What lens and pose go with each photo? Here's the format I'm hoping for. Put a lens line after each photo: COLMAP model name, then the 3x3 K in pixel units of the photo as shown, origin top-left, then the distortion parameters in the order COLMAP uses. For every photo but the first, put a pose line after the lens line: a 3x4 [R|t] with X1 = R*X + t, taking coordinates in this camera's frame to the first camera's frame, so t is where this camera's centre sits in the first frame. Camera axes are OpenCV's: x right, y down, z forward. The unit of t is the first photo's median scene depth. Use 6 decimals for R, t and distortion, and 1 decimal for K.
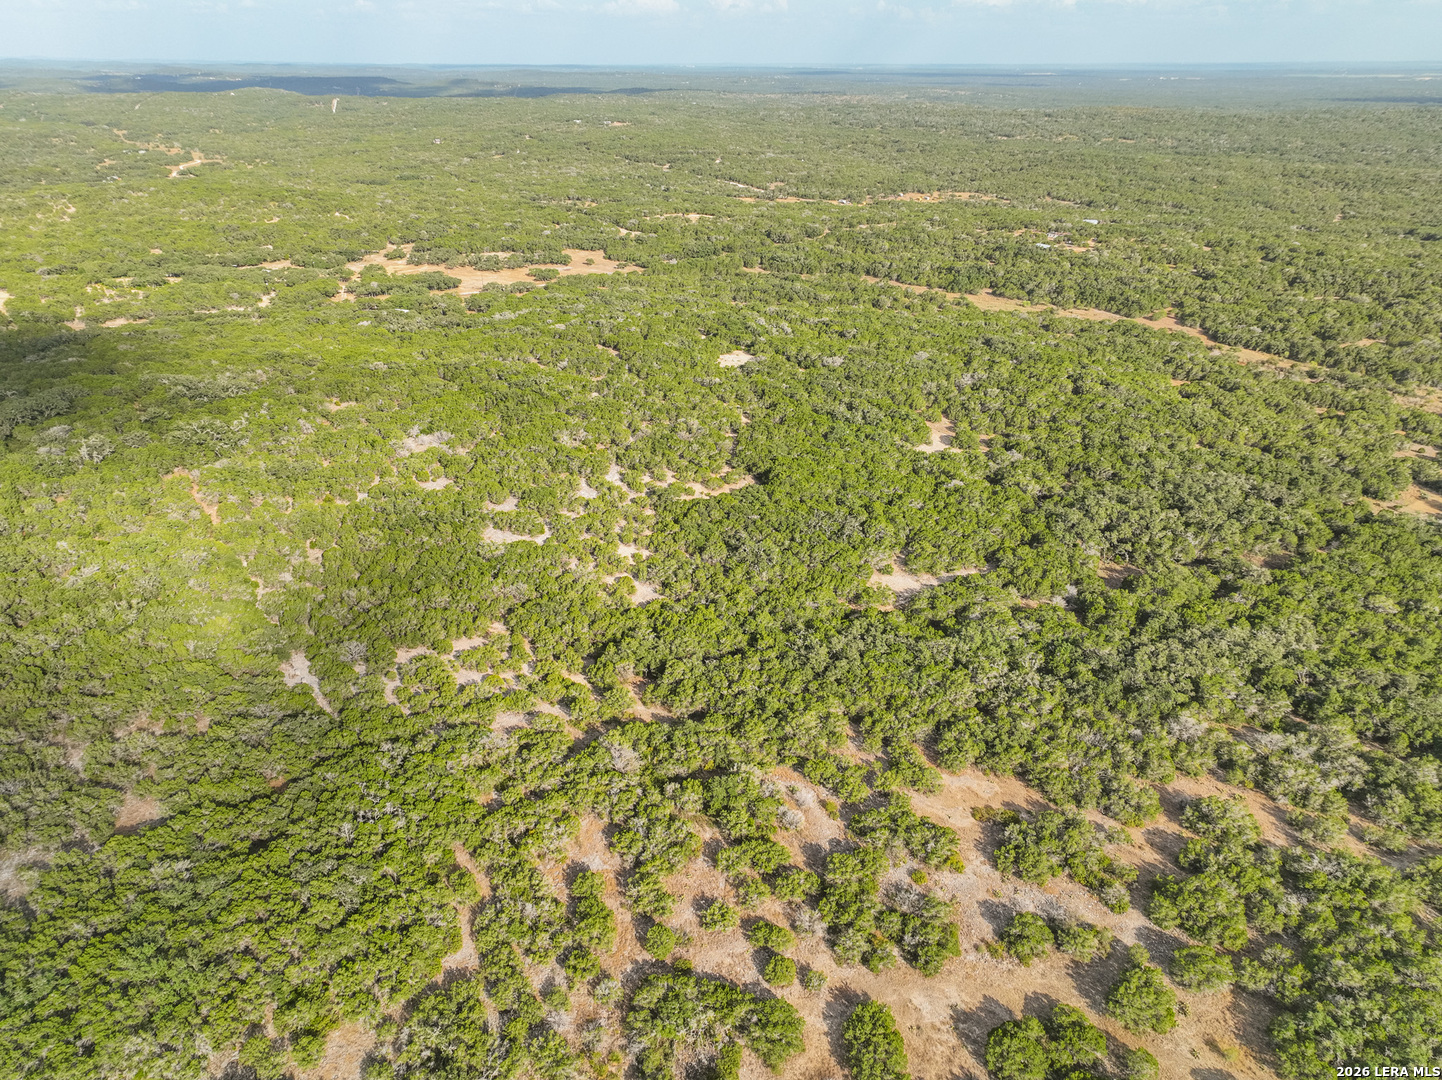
lens RADIAL K [[1013.1, 0, 720.1], [0, 1013.1, 537.4], [0, 0, 1]] dist [0.005594, 0.008692]
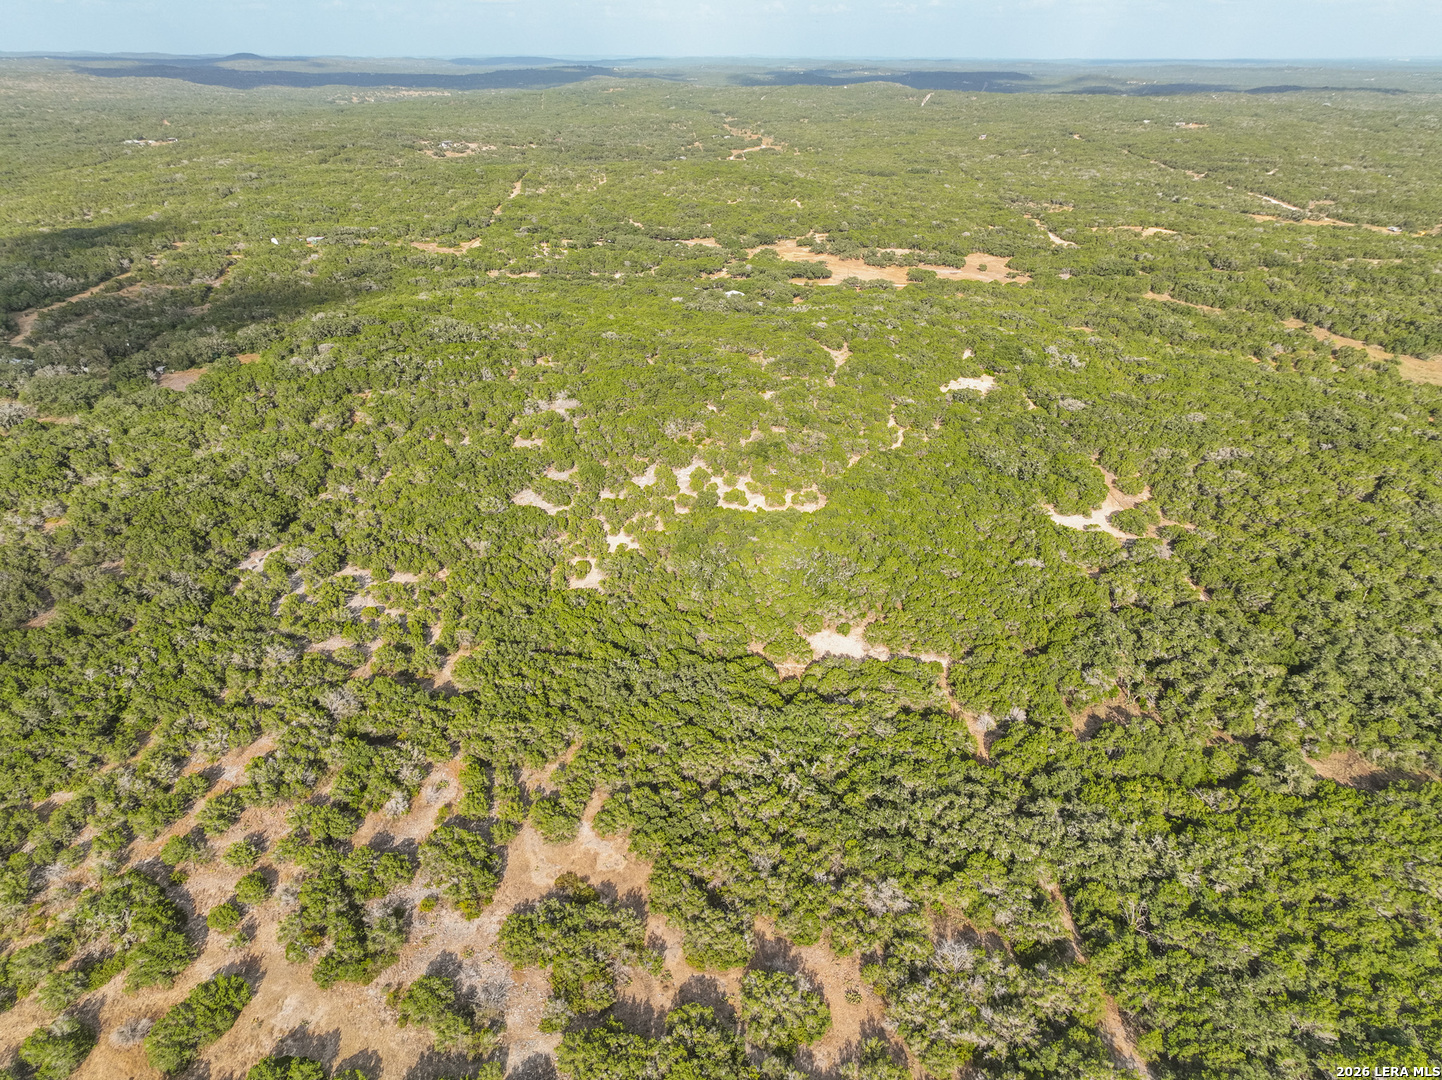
lens RADIAL K [[1013.1, 0, 717.0], [0, 1013.1, 539.6], [0, 0, 1]] dist [0.005594, 0.008692]
pose [[0.837169, 0.236520, -0.493160, 0.192564], [-0.233728, 0.969894, 0.068395, -0.031051], [0.494489, 0.058007, 0.867246, 0.065249]]
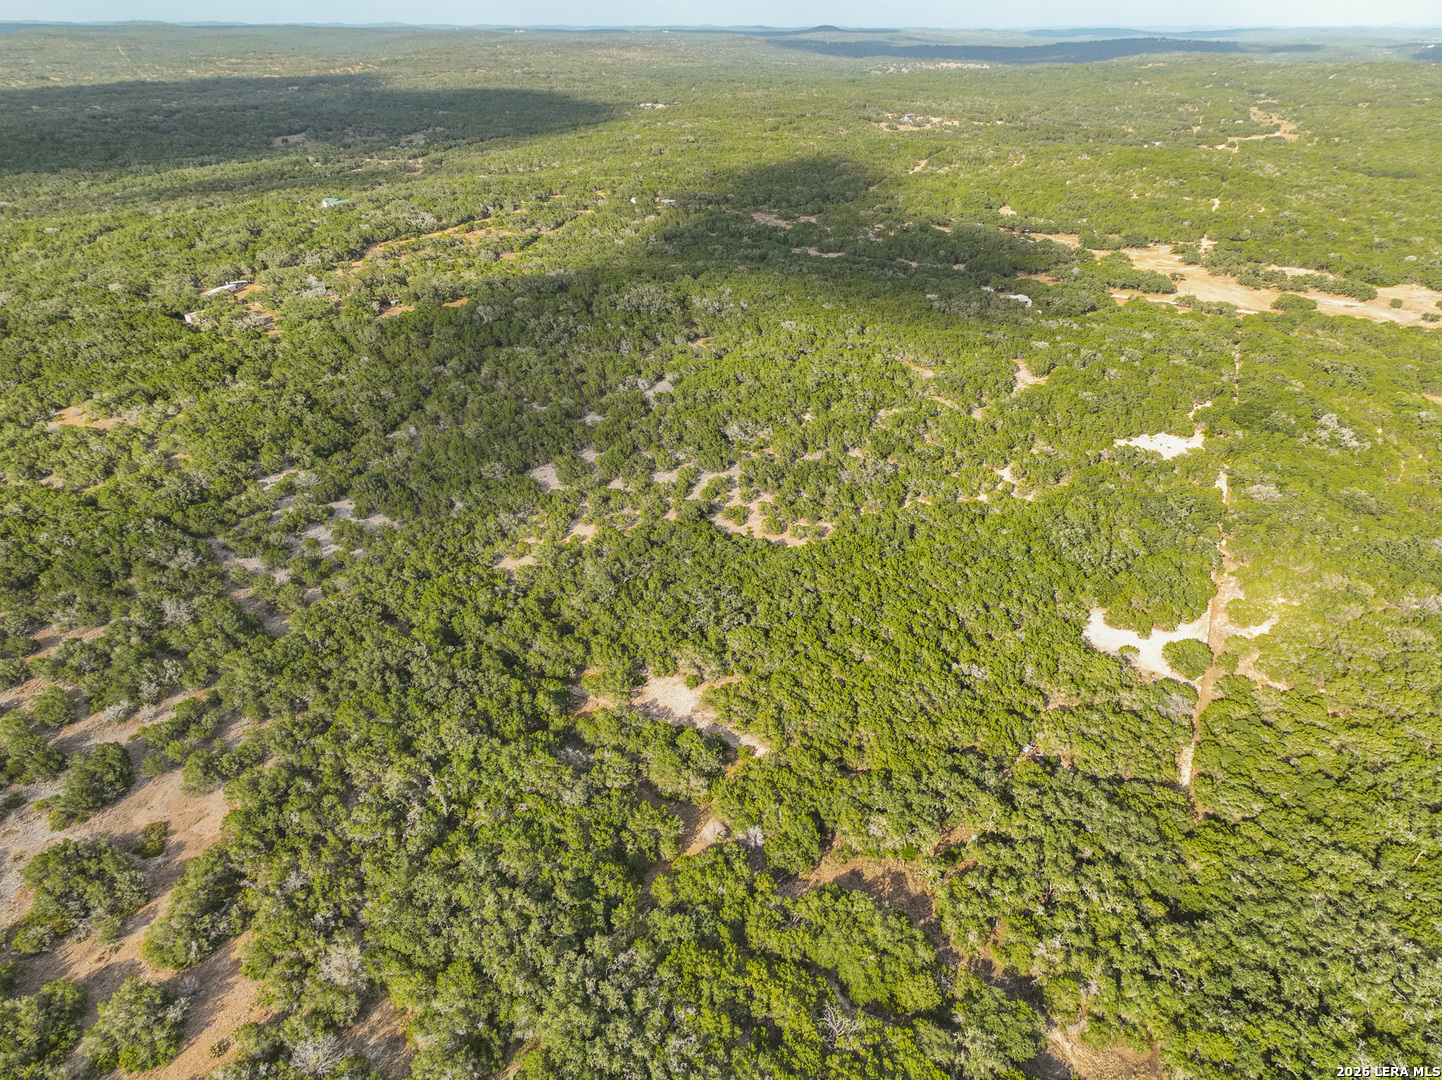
lens RADIAL K [[1013.1, 0, 719.4], [0, 1013.1, 544.3], [0, 0, 1]] dist [0.005594, 0.008692]
pose [[0.463804, 0.404793, -0.788053, 0.295035], [-0.380041, 0.894420, 0.235759, -0.101215], [0.800284, 0.190147, 0.568673, 0.215427]]
